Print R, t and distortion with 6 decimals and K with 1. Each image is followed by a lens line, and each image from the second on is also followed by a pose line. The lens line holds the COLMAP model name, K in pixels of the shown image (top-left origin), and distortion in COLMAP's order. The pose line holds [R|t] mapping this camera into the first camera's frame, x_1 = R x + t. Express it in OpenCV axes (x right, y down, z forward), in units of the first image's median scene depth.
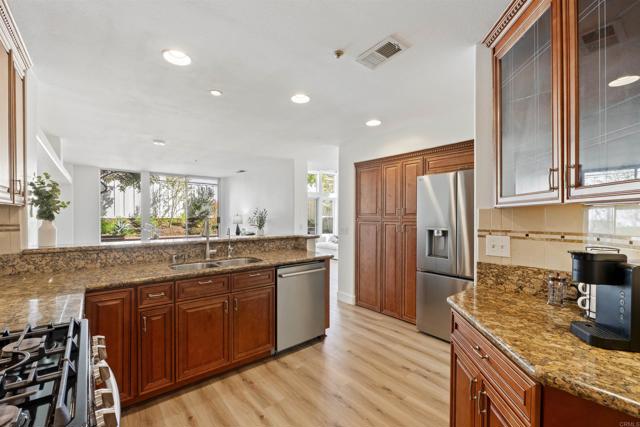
lens RADIAL K [[276.0, 0, 320.1], [0, 276.0, 215.6], [0, 0, 1]] dist [-0.020630, -0.000188]
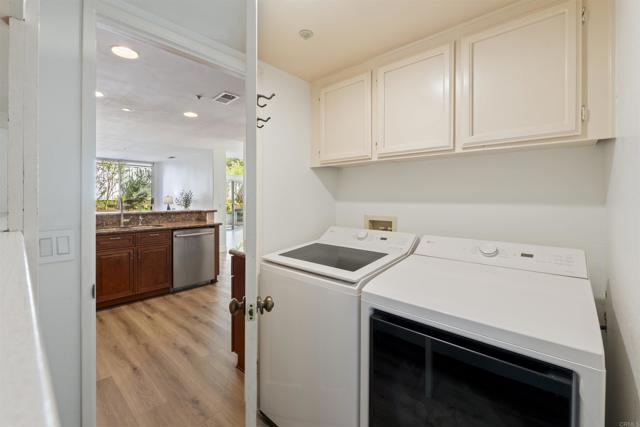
lens RADIAL K [[276.0, 0, 327.4], [0, 276.0, 196.9], [0, 0, 1]] dist [-0.020630, -0.000188]
pose [[0.985958, -0.004624, 0.166930, 0.389614], [0.005186, 0.999982, -0.002935, 0.018989], [-0.166913, 0.003760, 0.985964, -0.541328]]
